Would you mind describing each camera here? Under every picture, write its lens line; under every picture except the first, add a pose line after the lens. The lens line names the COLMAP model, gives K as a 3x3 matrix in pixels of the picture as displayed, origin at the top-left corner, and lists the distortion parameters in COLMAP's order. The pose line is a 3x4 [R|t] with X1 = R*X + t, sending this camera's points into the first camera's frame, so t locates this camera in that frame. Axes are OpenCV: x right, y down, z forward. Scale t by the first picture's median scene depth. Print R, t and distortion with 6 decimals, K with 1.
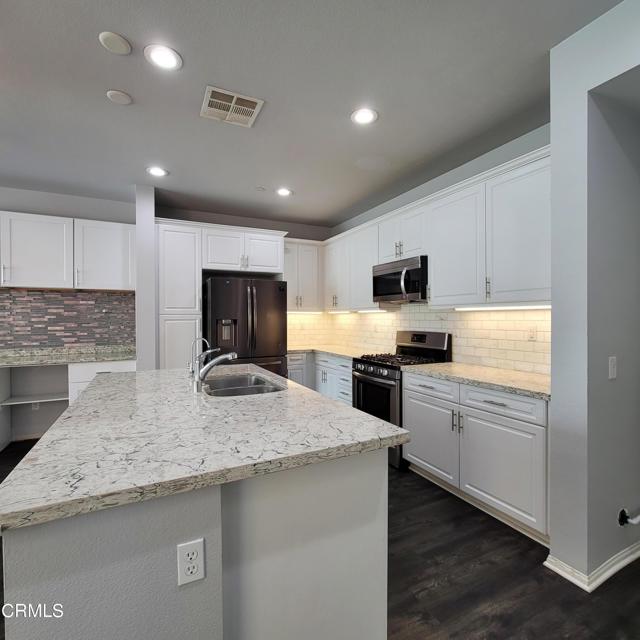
lens RADIAL K [[350.4, 0, 322.9], [0, 350.4, 319.7], [0, 0, 1]] dist [-0.005078, 0.000567]
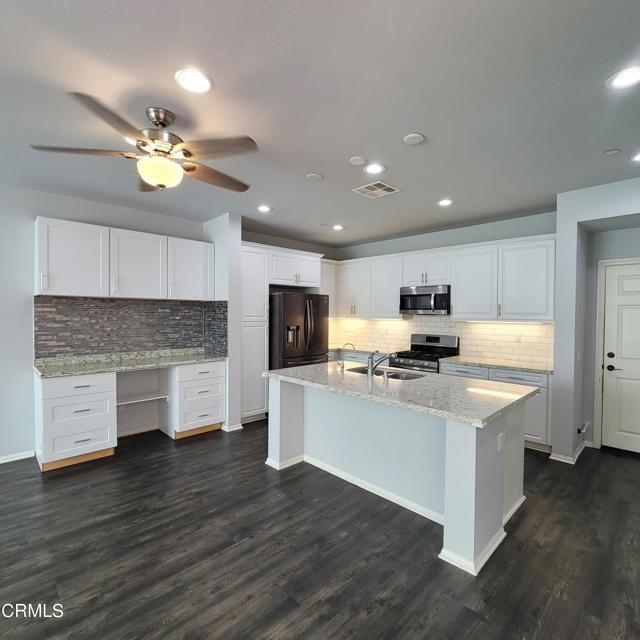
lens RADIAL K [[350.4, 0, 323.7], [0, 350.4, 318.3], [0, 0, 1]] dist [-0.005078, 0.000567]
pose [[0.950668, 0.006162, 0.310148, -0.582783], [-0.009169, 0.999924, 0.008240, -0.040933], [-0.310073, -0.010677, 0.950653, -0.224862]]
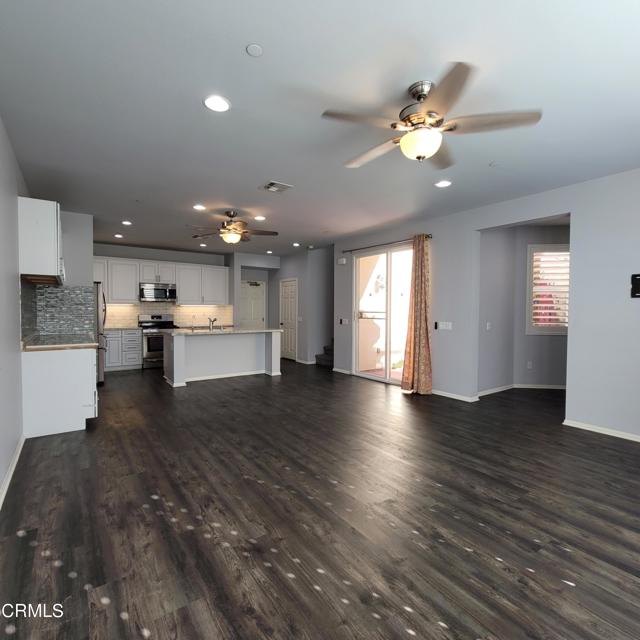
lens RADIAL K [[350.4, 0, 323.0], [0, 350.4, 320.4], [0, 0, 1]] dist [-0.005078, 0.000567]
pose [[-0.163825, -0.026265, 0.986140, -2.083420], [0.003343, 0.999625, 0.027180, 0.012814], [-0.986484, 0.007749, -0.163676, 0.292321]]
